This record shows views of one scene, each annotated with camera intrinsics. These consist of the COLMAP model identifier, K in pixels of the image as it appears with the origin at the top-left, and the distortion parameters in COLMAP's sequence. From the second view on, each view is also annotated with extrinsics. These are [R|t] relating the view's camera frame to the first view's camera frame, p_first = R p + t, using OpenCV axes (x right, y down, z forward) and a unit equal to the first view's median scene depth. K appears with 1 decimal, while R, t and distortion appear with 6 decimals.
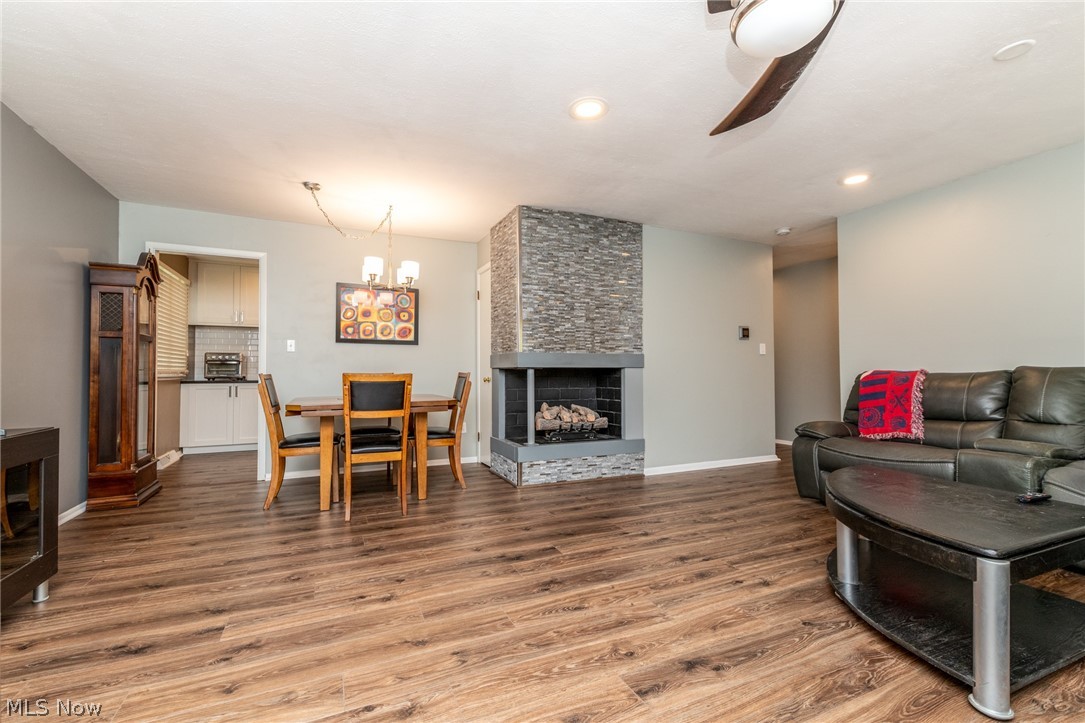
lens RADIAL K [[471.5, 0, 540.2], [0, 471.5, 373.6], [0, 0, 1]] dist [-0.000187, 0.000171]
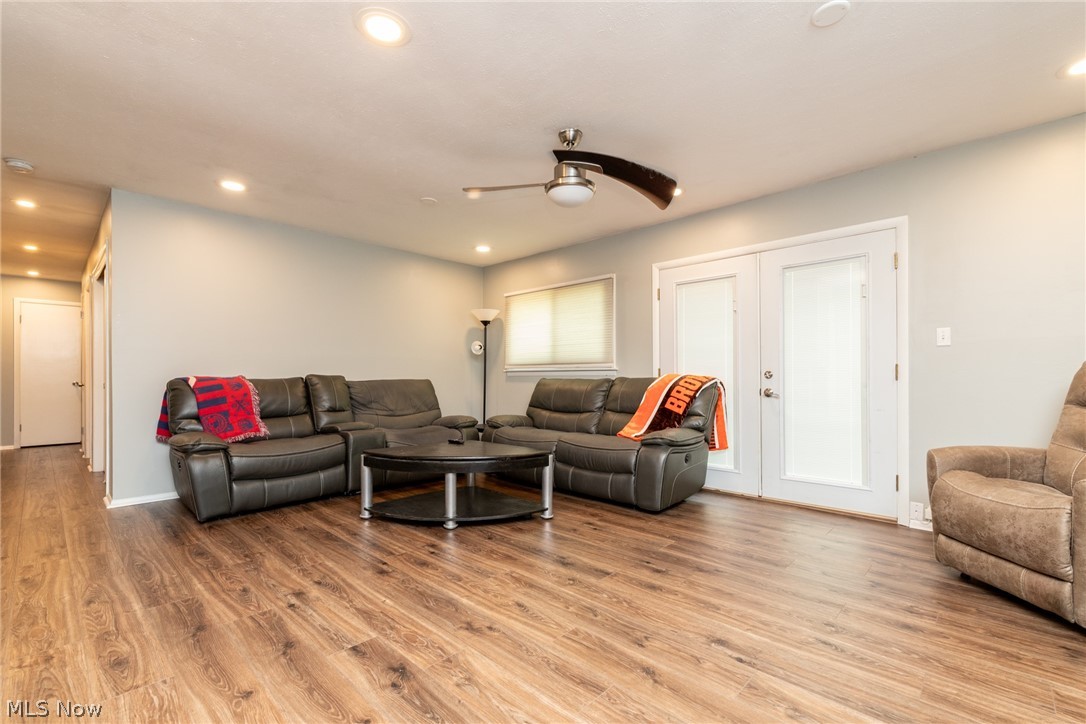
lens RADIAL K [[472.0, 0, 540.7], [0, 472.0, 374.1], [0, 0, 1]] dist [-0.000187, 0.000171]
pose [[-0.368594, 0.009154, 0.929545, -0.745164], [0.001154, 0.999955, -0.009390, -0.002857], [-0.929590, -0.002388, -0.368588, 1.099343]]
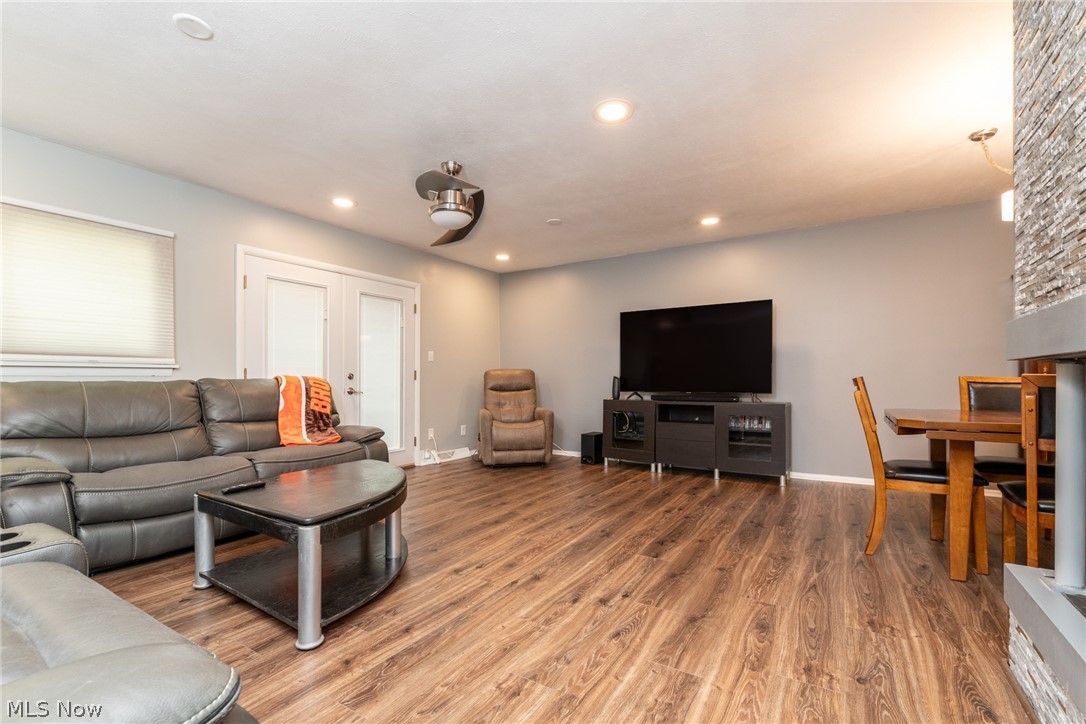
lens RADIAL K [[472.0, 0, 540.7], [0, 472.0, 374.1], [0, 0, 1]] dist [-0.000187, 0.000171]
pose [[-0.843263, -0.000031, -0.537501, 0.831399], [0.005011, 0.999956, -0.007920, -0.004535], [0.537478, -0.009372, -0.843226, 1.870634]]
